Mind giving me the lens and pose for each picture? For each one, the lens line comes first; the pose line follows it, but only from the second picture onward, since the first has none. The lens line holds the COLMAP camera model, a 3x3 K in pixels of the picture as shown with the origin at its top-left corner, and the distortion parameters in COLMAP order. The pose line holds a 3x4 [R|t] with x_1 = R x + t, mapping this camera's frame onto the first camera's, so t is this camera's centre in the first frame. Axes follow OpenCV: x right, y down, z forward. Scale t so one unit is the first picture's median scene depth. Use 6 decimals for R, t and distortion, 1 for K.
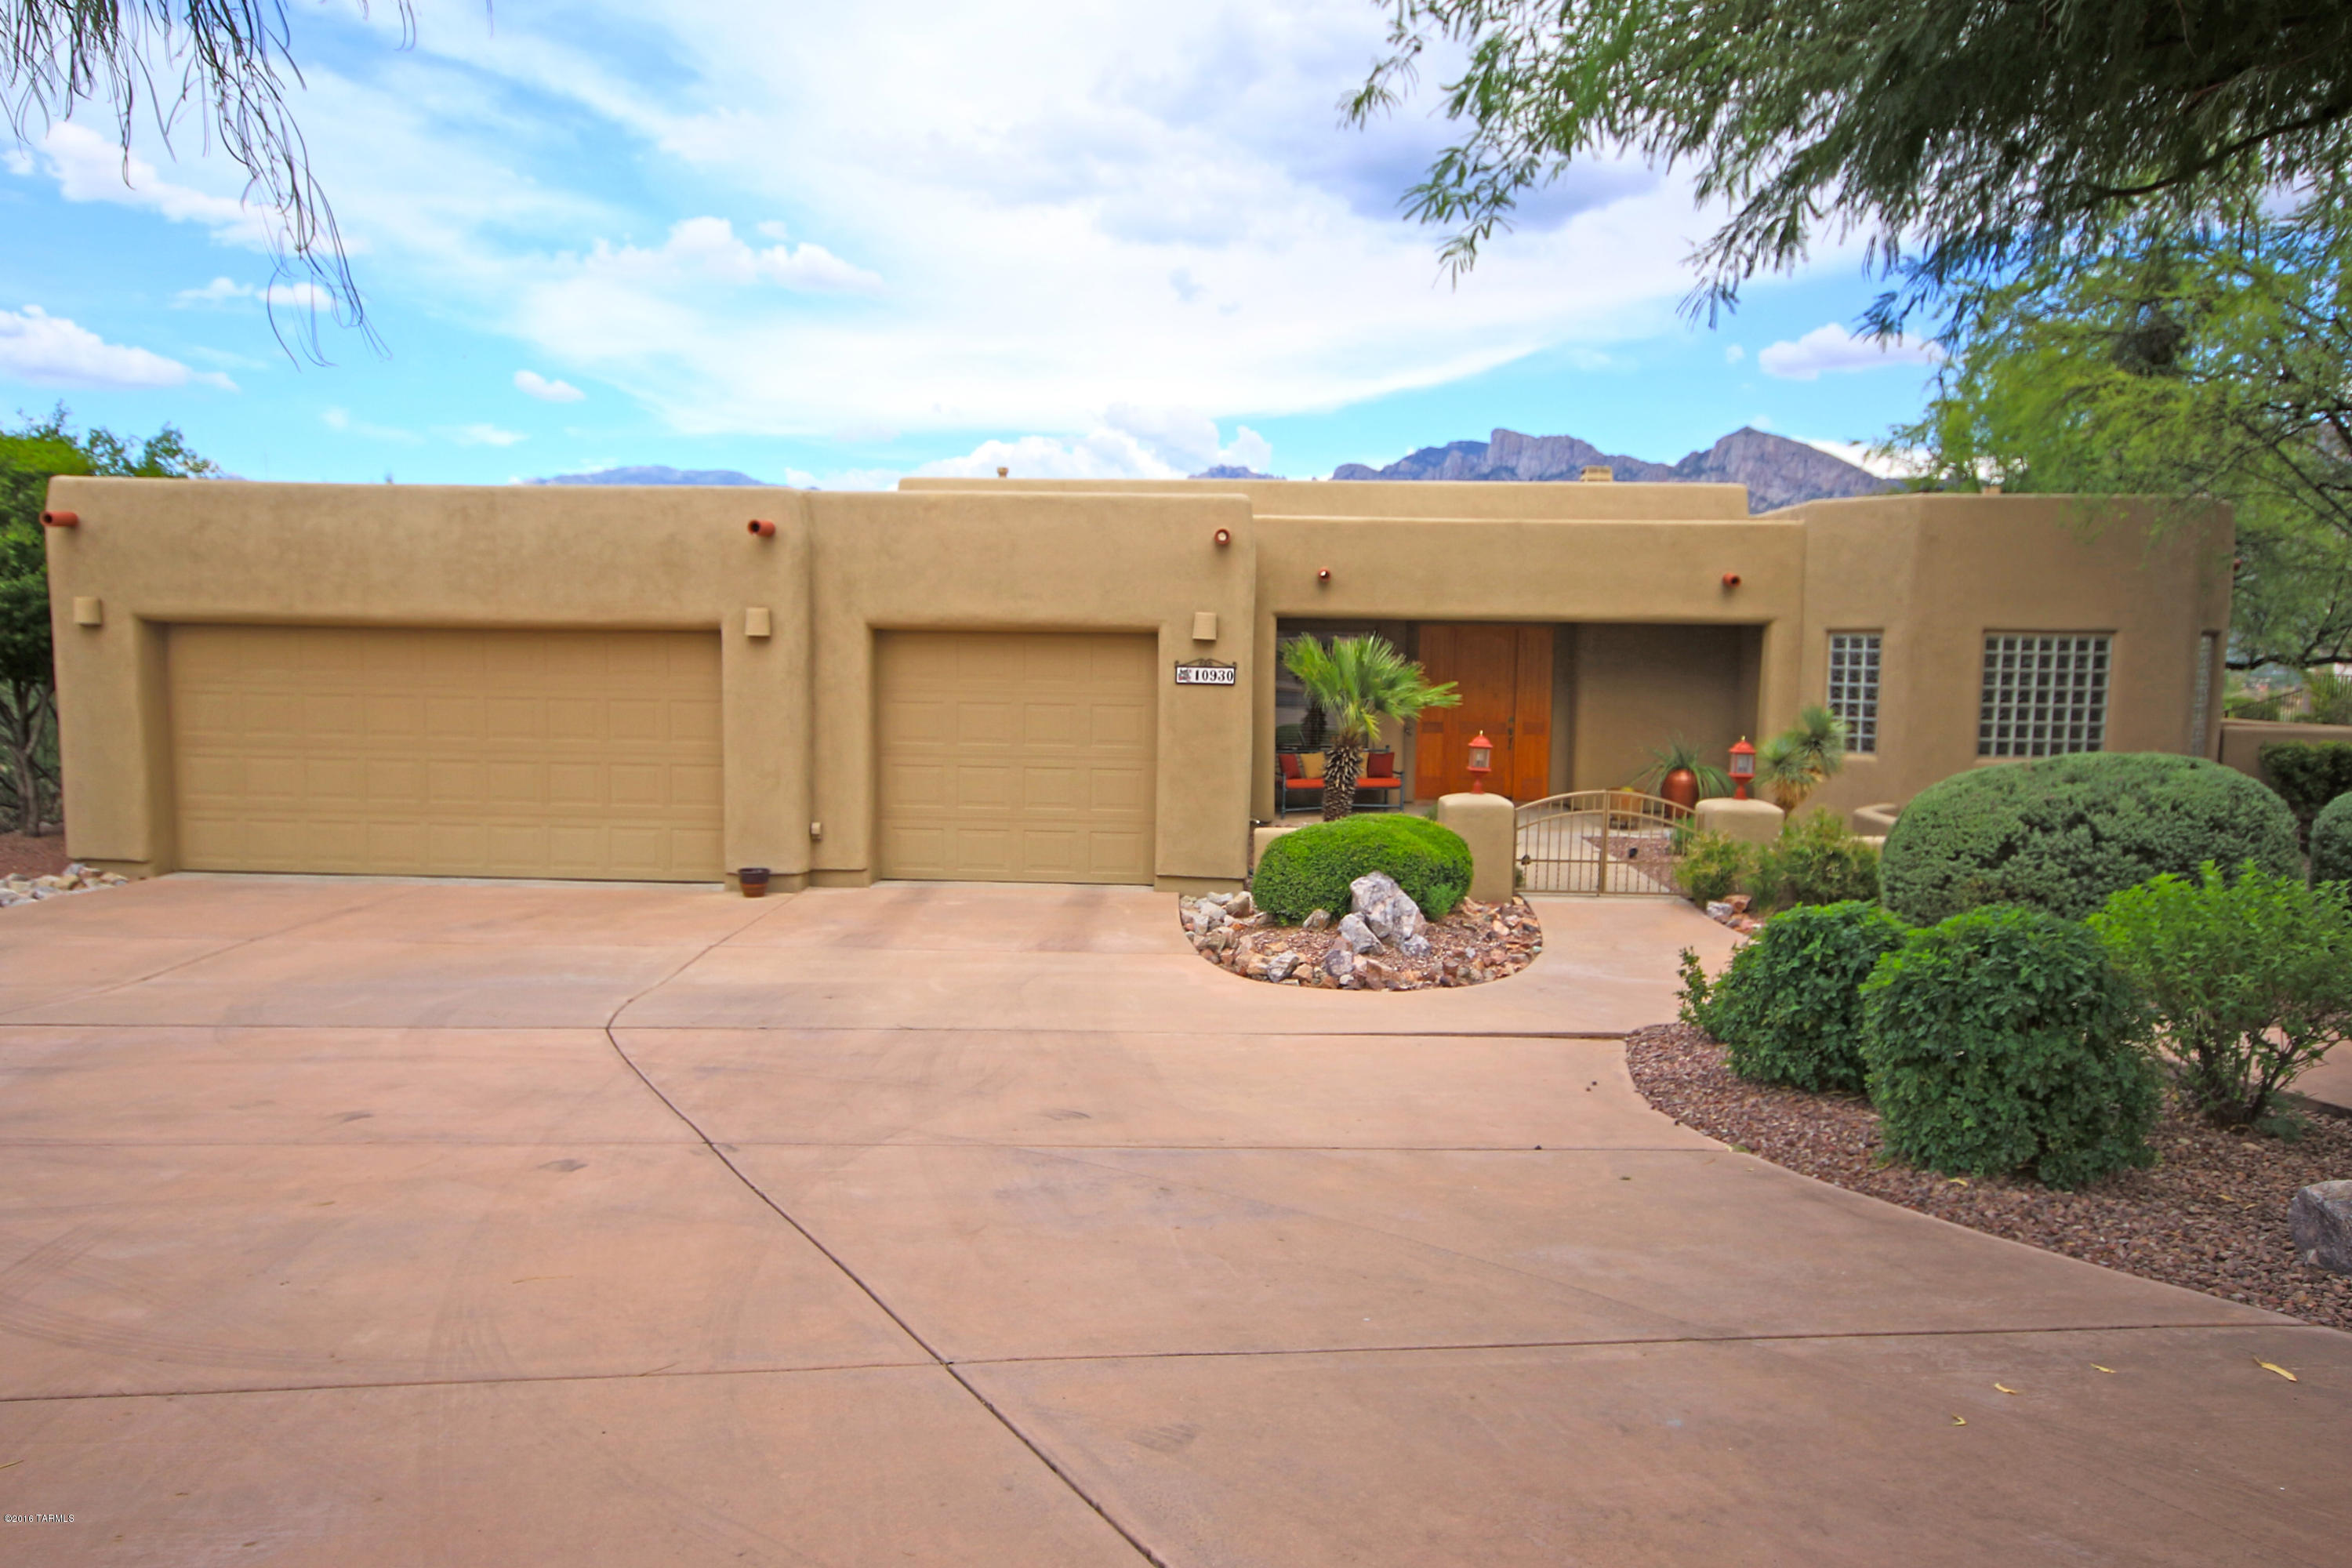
lens RADIAL K [[1511.5, 0, 1176.9], [0, 1511.5, 785.3], [0, 0, 1]] dist [-0.001939, -0.000565]
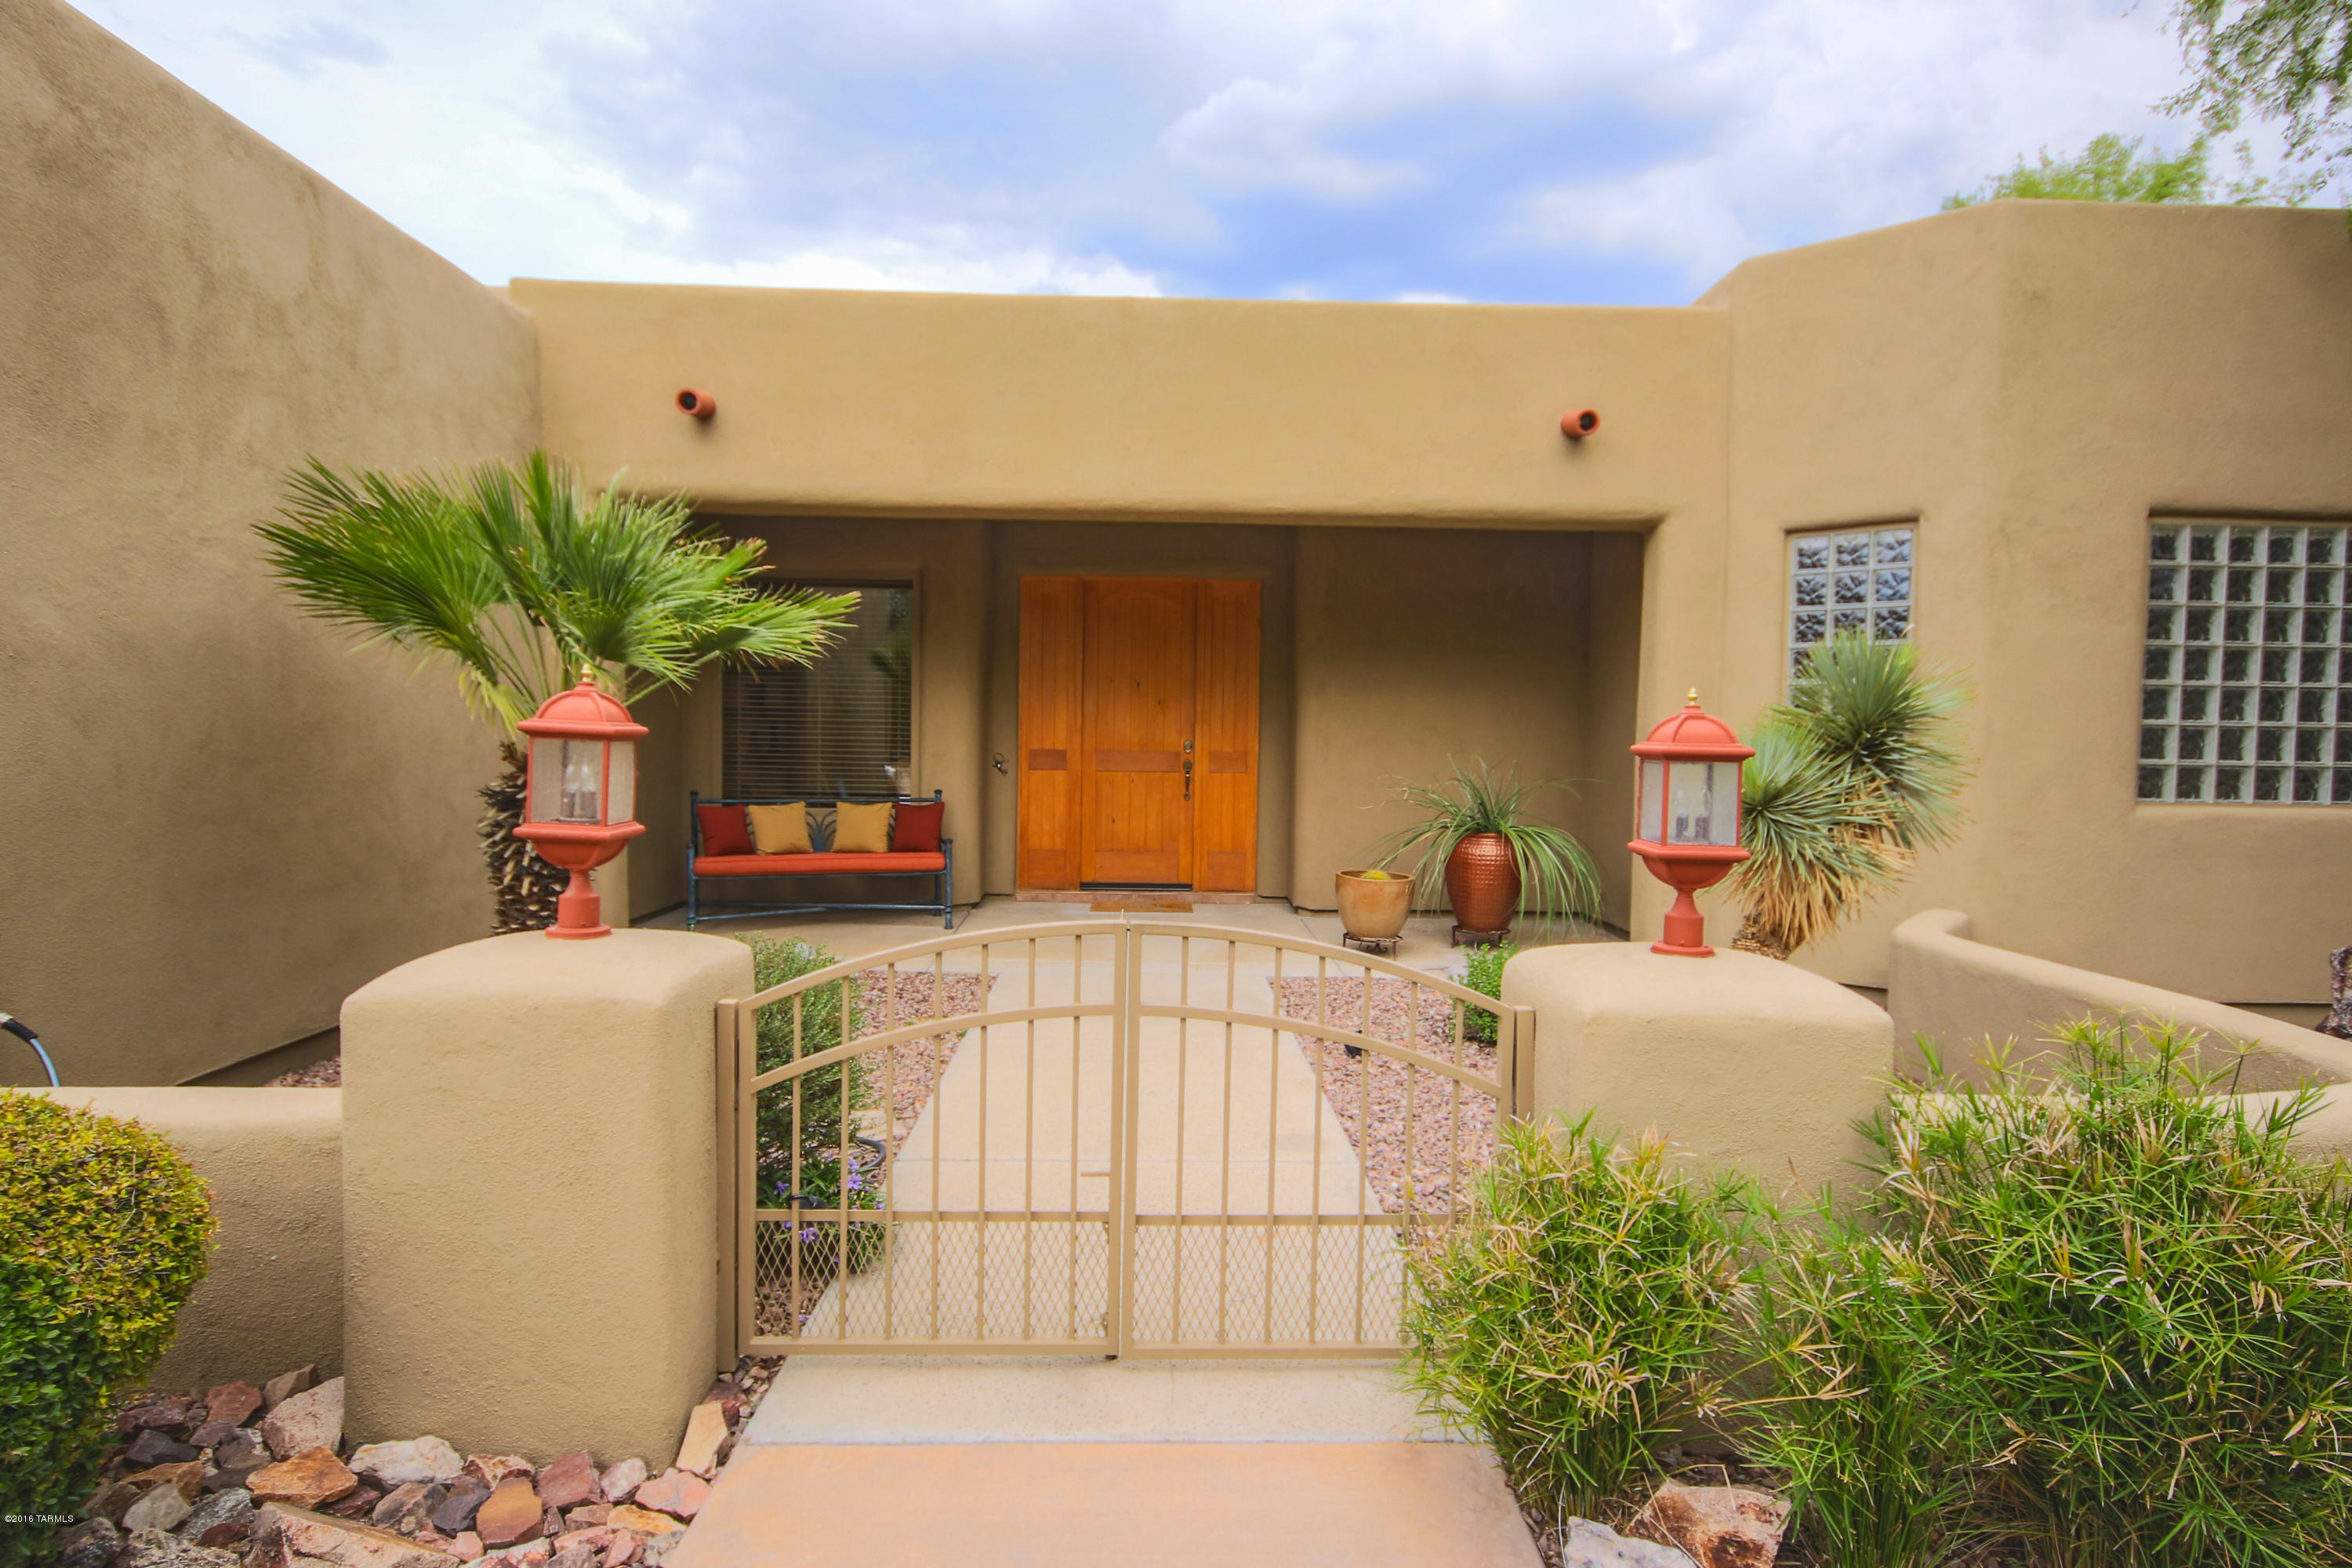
lens RADIAL K [[1230.2, 0, 1180.2], [0, 1230.2, 780.9], [0, 0, 1]] dist [0.000912, 0.000099]
pose [[0.998089, -0.001755, 0.061770, 0.229217], [0.005170, 0.998464, -0.055157, -0.006338], [-0.061578, 0.055371, 0.996565, 0.659984]]
